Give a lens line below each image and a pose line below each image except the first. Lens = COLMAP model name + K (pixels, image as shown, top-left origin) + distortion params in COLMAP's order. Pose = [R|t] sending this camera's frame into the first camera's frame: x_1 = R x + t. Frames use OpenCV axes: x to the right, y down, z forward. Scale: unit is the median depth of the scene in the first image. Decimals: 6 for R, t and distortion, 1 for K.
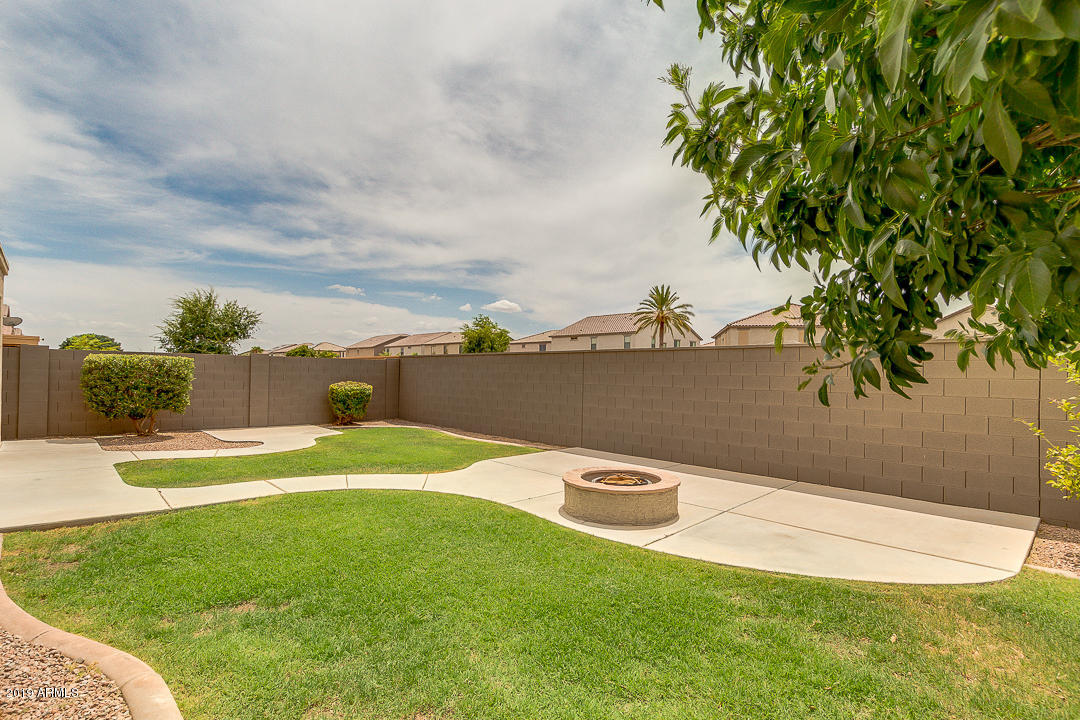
lens RADIAL K [[521.9, 0, 548.3], [0, 521.9, 372.3], [0, 0, 1]] dist [-0.000978, -0.000678]
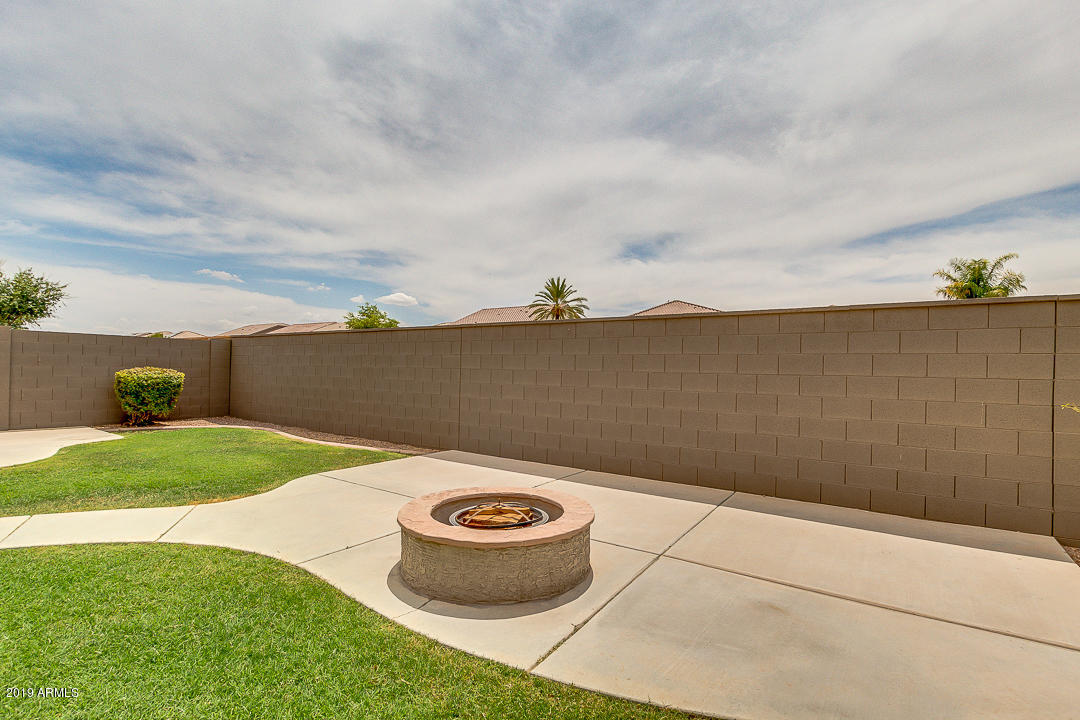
lens RADIAL K [[521.9, 0, 548.3], [0, 521.9, 372.3], [0, 0, 1]] dist [-0.000978, -0.000678]
pose [[0.980433, 0.002463, 0.196839, 0.032002], [-0.004621, 0.999934, 0.010505, 0.015083], [-0.196800, -0.011209, 0.980380, 0.166706]]
